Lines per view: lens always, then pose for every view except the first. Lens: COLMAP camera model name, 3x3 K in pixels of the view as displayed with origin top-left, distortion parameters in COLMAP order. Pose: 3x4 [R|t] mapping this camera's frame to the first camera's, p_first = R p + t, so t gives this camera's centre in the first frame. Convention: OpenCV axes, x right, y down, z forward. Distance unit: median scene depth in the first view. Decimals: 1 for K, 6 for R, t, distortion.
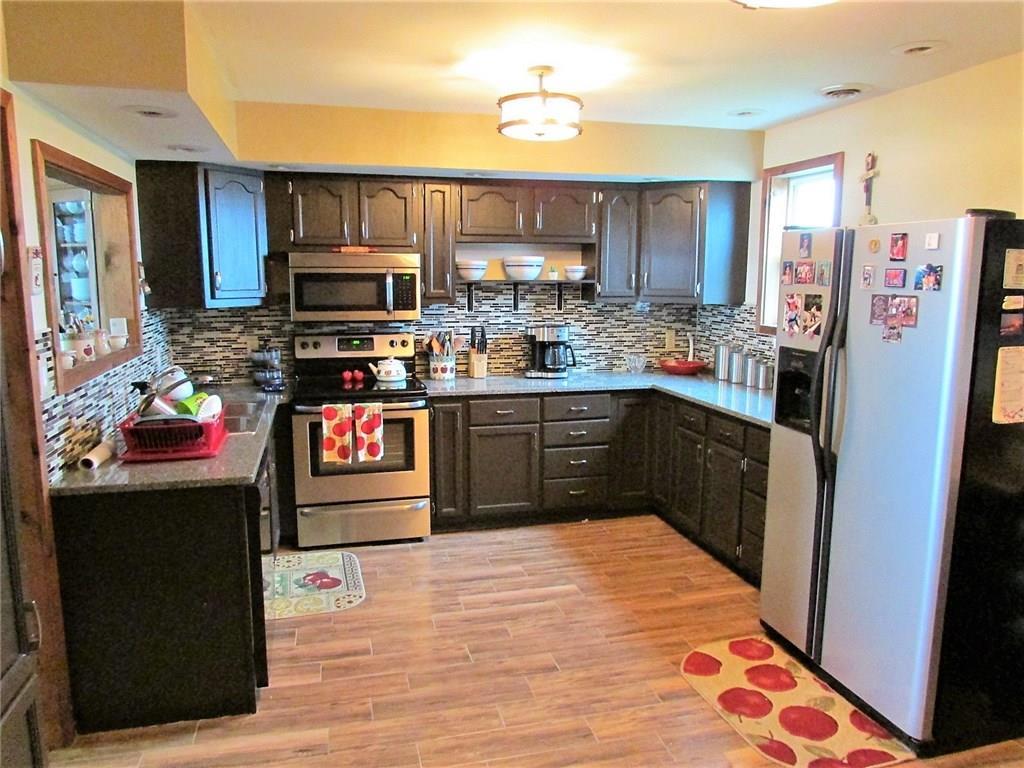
lens RADIAL K [[728.8, 0, 510.6], [0, 728.8, 381.5], [0, 0, 1]] dist [-0.027225, -0.002636]
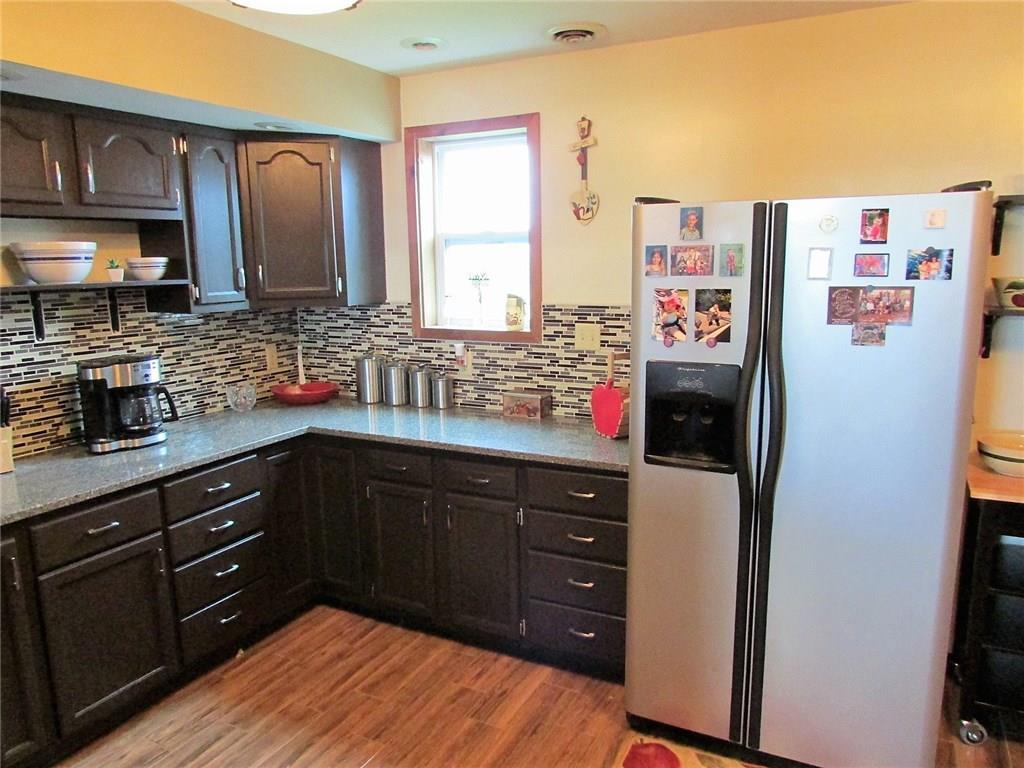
lens RADIAL K [[728.8, 0, 512.9], [0, 728.8, 385.9], [0, 0, 1]] dist [-0.027225, -0.002636]
pose [[0.670610, -0.143200, 0.727857, -0.171656], [0.126648, 0.988887, 0.077868, -0.063970], [-0.730919, 0.039962, 0.681294, 0.387538]]
